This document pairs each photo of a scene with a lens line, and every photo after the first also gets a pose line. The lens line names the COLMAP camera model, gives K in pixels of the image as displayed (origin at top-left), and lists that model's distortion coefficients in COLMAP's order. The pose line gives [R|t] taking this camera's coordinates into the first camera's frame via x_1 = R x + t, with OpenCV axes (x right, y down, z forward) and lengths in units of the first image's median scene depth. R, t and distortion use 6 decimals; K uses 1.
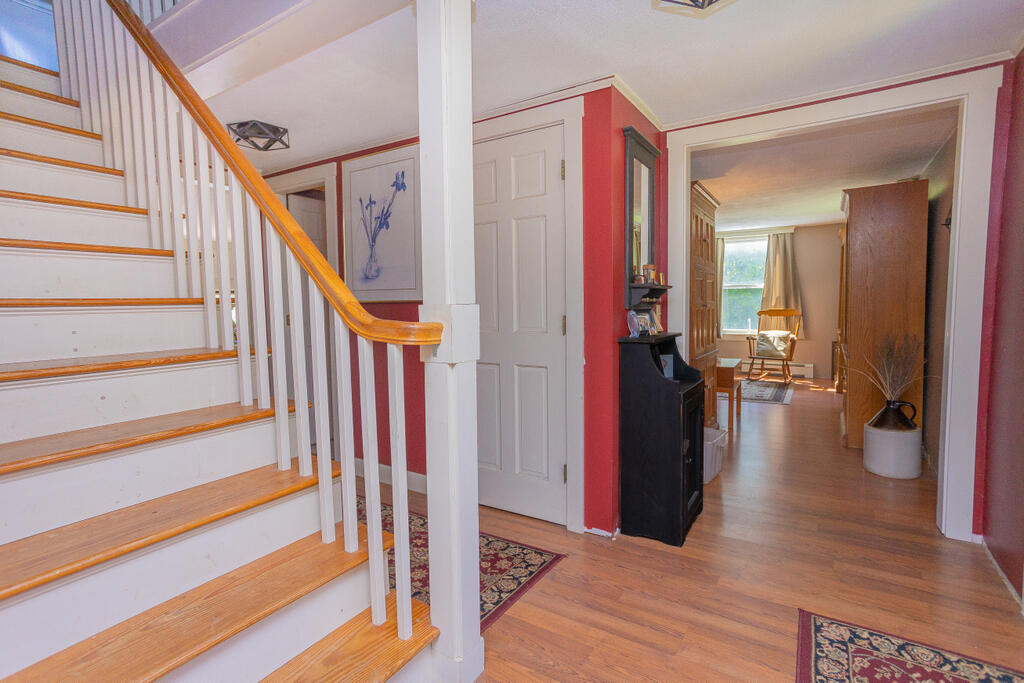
lens RADIAL K [[495.6, 0, 512.0], [0, 495.6, 341.5], [0, 0, 1]] dist [0.000234, 0.000399]
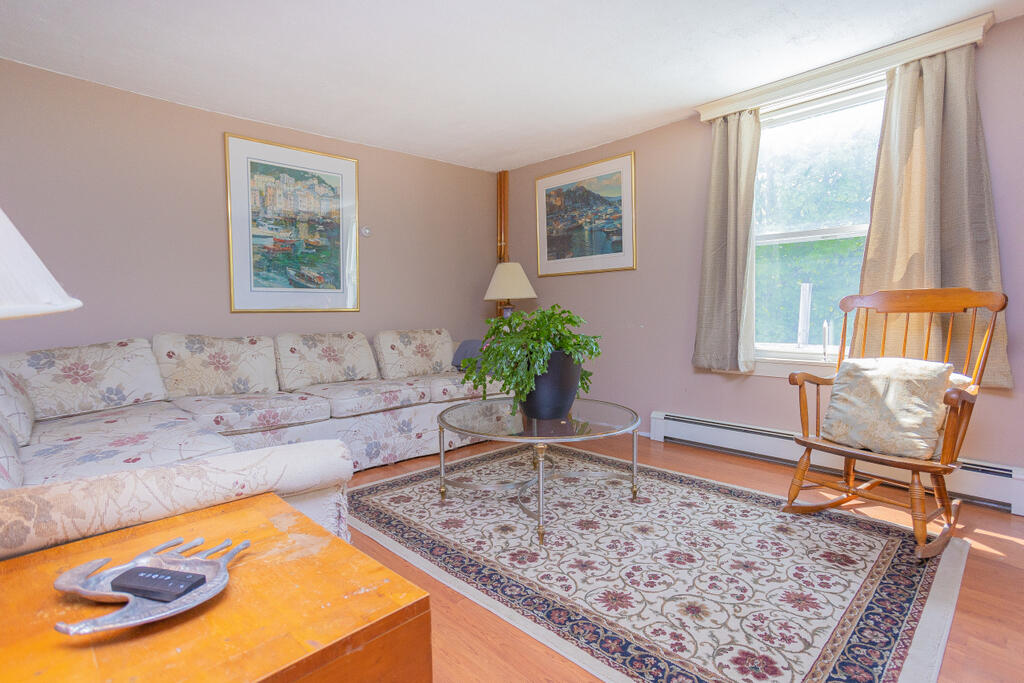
lens RADIAL K [[495.6, 0, 512.0], [0, 495.6, 341.5], [0, 0, 1]] dist [0.000234, 0.000399]
pose [[0.967855, 0.024945, -0.250269, 0.375917], [-0.029872, 0.999427, -0.015906, -0.019561], [0.249729, 0.022871, 0.968046, 0.641072]]
